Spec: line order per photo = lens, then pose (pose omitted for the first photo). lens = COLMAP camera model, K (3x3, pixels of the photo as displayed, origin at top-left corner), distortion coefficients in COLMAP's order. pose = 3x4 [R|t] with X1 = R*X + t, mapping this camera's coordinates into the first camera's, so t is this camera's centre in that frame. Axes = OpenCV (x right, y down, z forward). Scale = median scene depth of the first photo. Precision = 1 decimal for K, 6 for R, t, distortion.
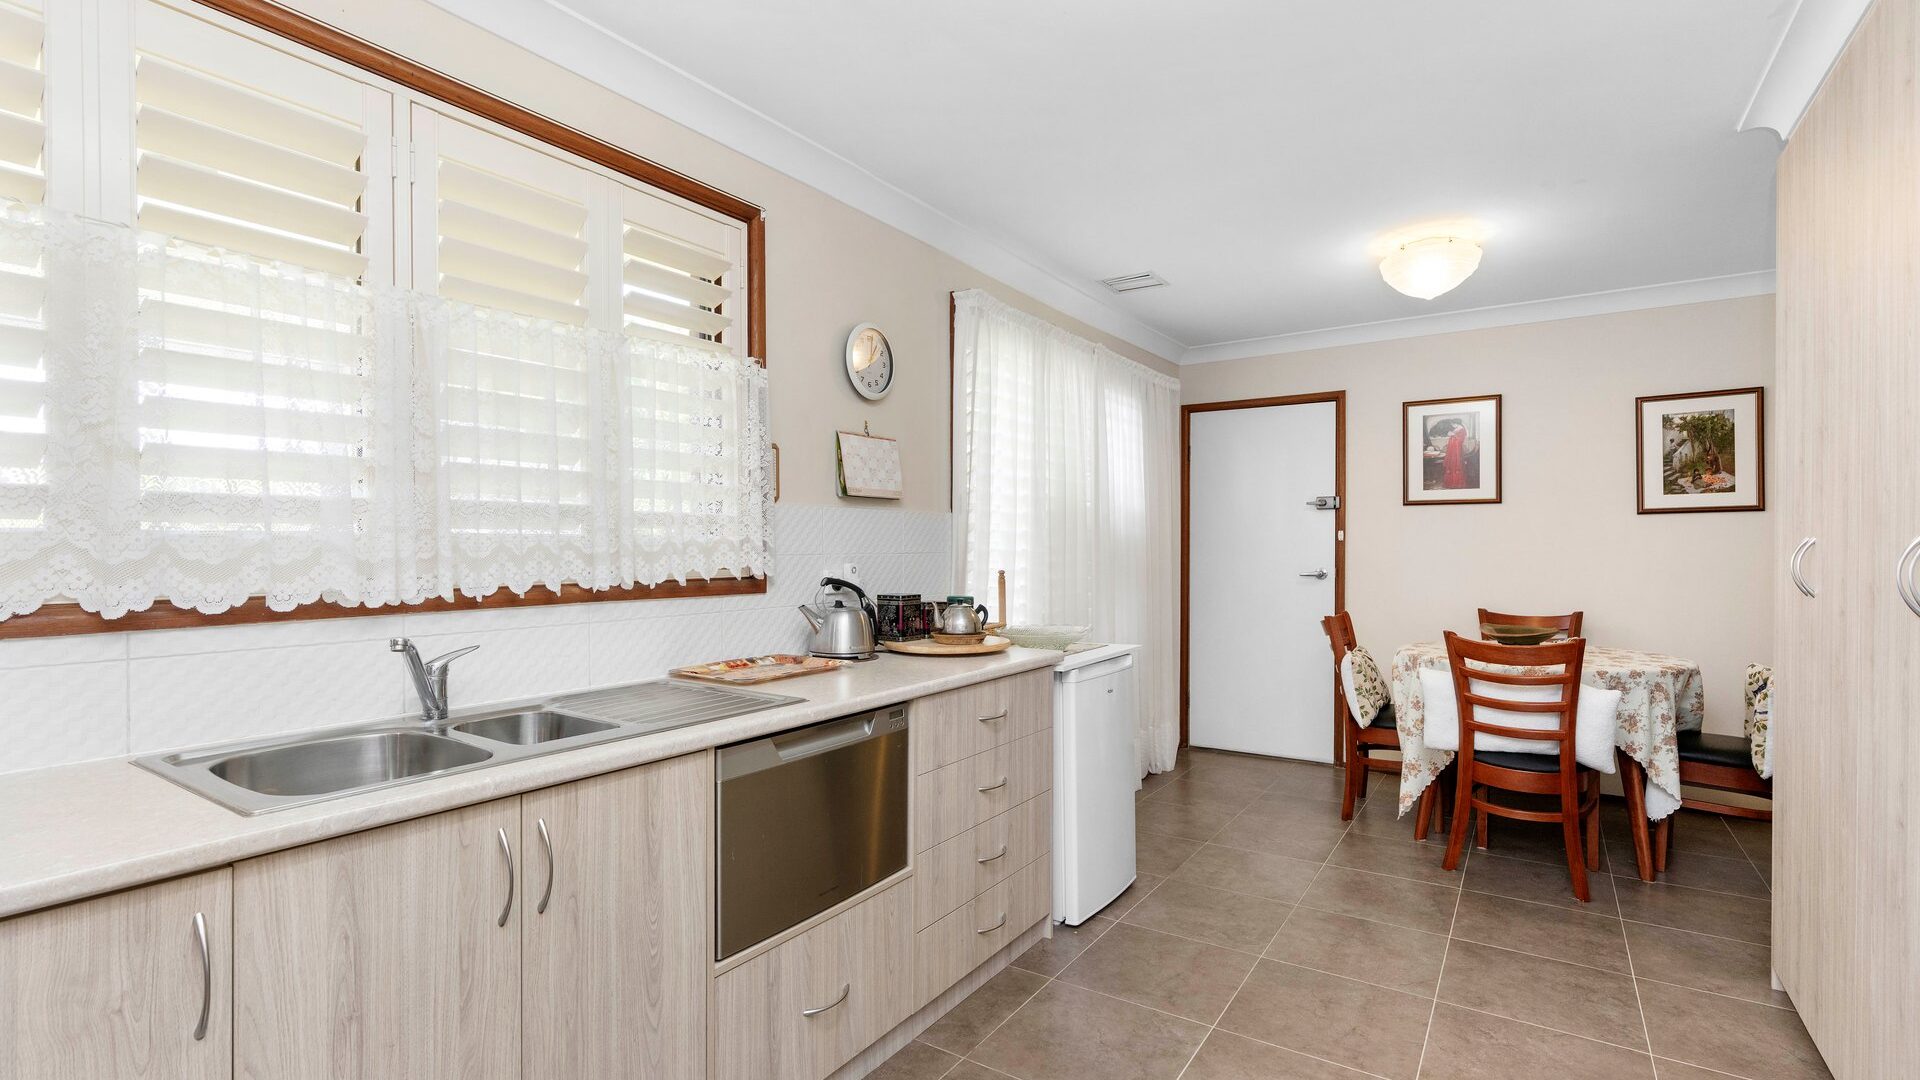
lens RADIAL K [[868.6, 0, 975.4], [0, 868.6, 542.2], [0, 0, 1]] dist [-0.003685, -0.000163]
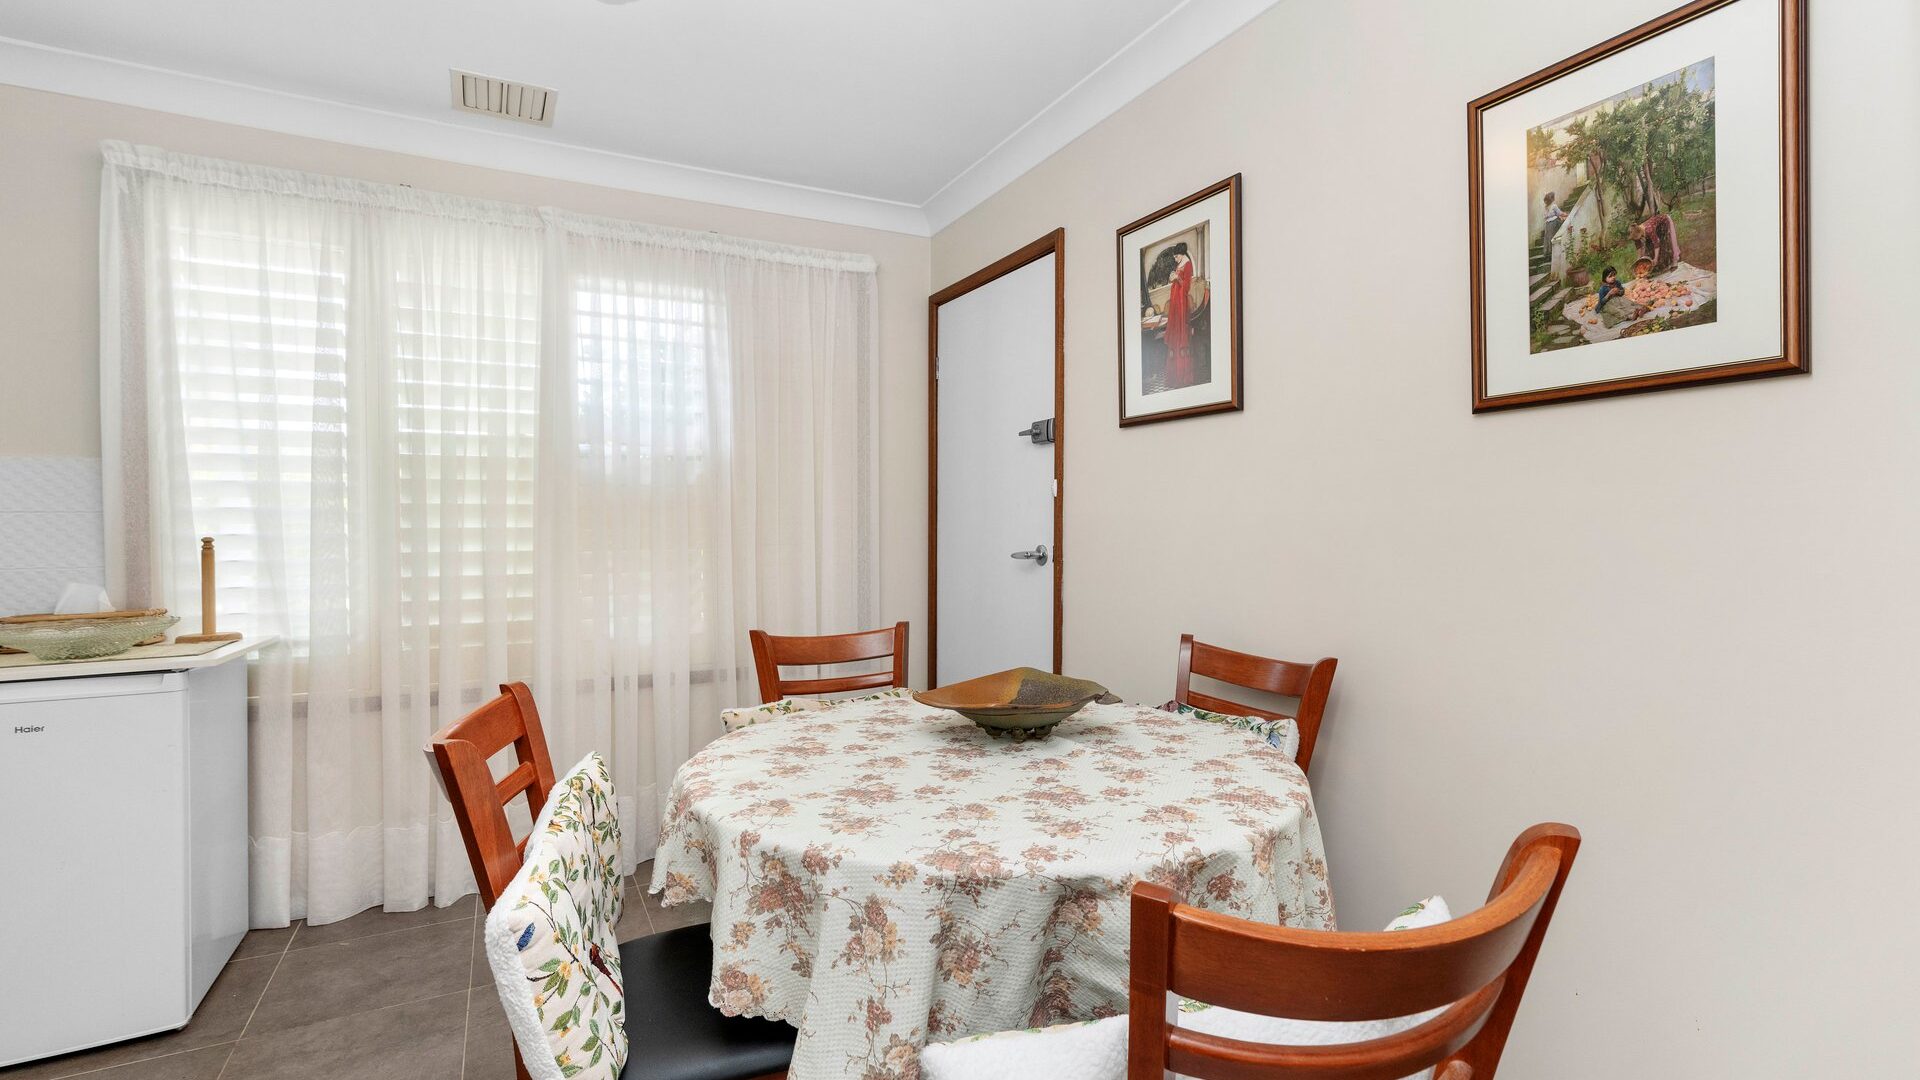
lens RADIAL K [[868.6, 0, 958.4], [0, 868.6, 525.8], [0, 0, 1]] dist [-0.003685, -0.000163]
pose [[0.870635, 0.005140, -0.491902, 0.768376], [0.001348, 0.999917, 0.012834, 0.011552], [0.491927, -0.011837, 0.870556, 0.571255]]
